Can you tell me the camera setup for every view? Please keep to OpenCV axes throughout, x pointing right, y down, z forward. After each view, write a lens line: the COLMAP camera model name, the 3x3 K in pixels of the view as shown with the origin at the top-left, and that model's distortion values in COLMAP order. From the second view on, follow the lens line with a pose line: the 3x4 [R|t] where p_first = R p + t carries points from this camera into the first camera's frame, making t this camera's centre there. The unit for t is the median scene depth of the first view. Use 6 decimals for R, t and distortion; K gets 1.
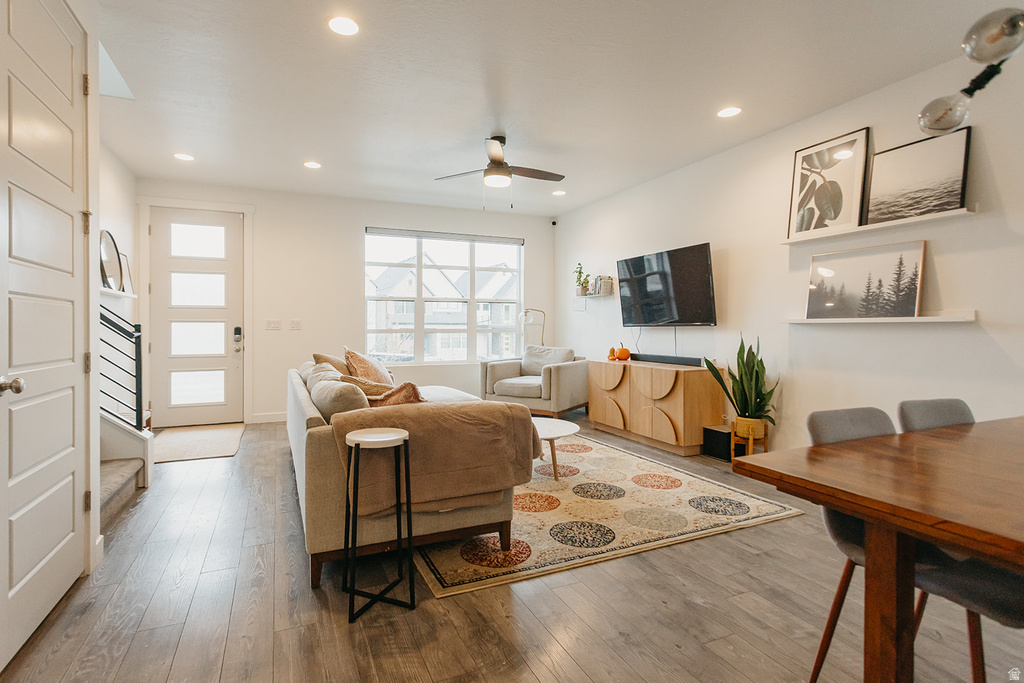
lens RADIAL K [[491.1, 0, 506.8], [0, 491.1, 331.3], [0, 0, 1]] dist [-0.000426, 0.003804]
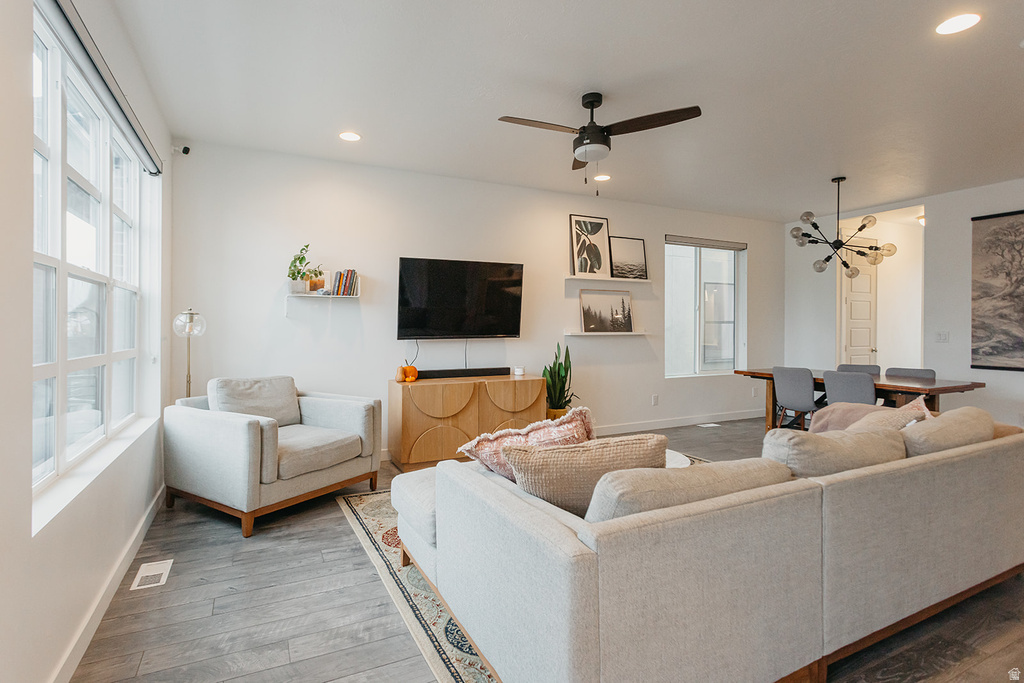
lens RADIAL K [[491.1, 0, 492.9], [0, 491.1, 330.6], [0, 0, 1]] dist [-0.000426, 0.003804]
pose [[-0.006941, -0.008006, 0.999944, -0.876264], [0.008517, 0.999931, 0.008065, -0.045834], [-0.999940, 0.008572, -0.006872, 1.303747]]
